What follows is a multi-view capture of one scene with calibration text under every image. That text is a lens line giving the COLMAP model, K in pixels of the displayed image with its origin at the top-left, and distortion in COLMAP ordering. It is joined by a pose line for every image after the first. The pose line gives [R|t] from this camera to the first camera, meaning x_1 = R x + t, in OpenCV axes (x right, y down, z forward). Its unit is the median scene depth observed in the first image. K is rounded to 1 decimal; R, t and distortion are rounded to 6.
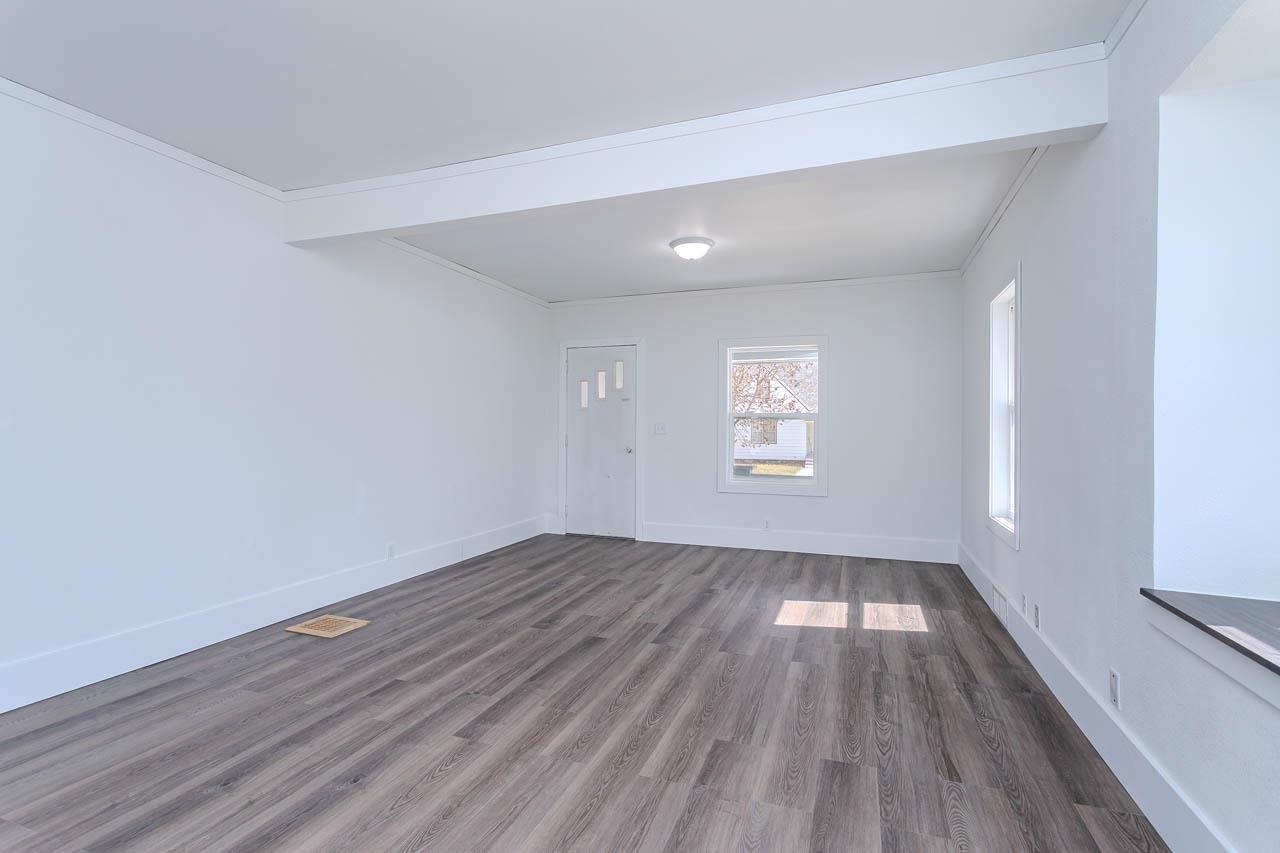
lens RADIAL K [[613.5, 0, 636.8], [0, 613.5, 427.4], [0, 0, 1]] dist [0.000399, 0.000424]
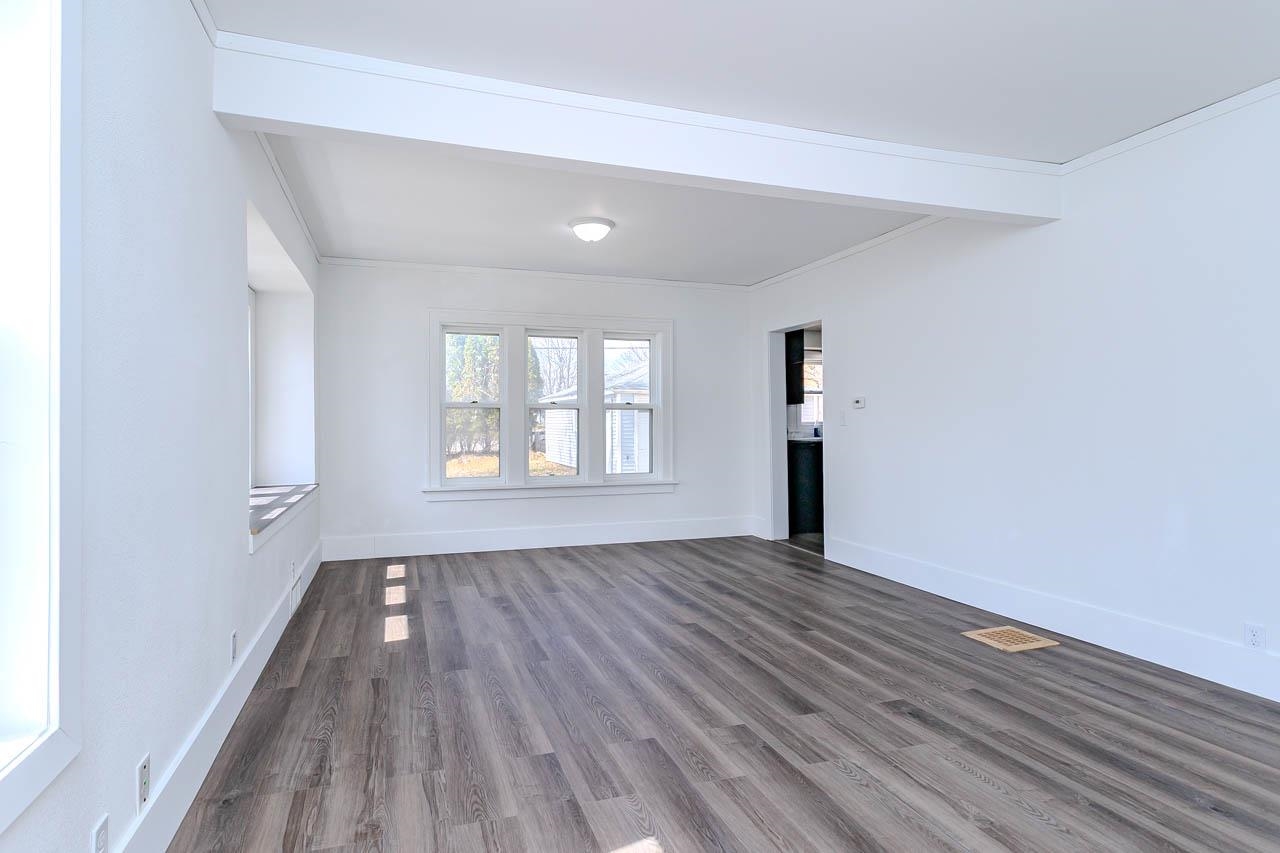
lens RADIAL K [[613.5, 0, 636.2], [0, 613.5, 424.9], [0, 0, 1]] dist [0.000399, 0.000424]
pose [[-0.752606, -0.001608, -0.658469, 0.683619], [-0.000159, 0.999997, -0.002261, 0.000577], [0.658471, -0.001597, -0.752605, 1.680158]]
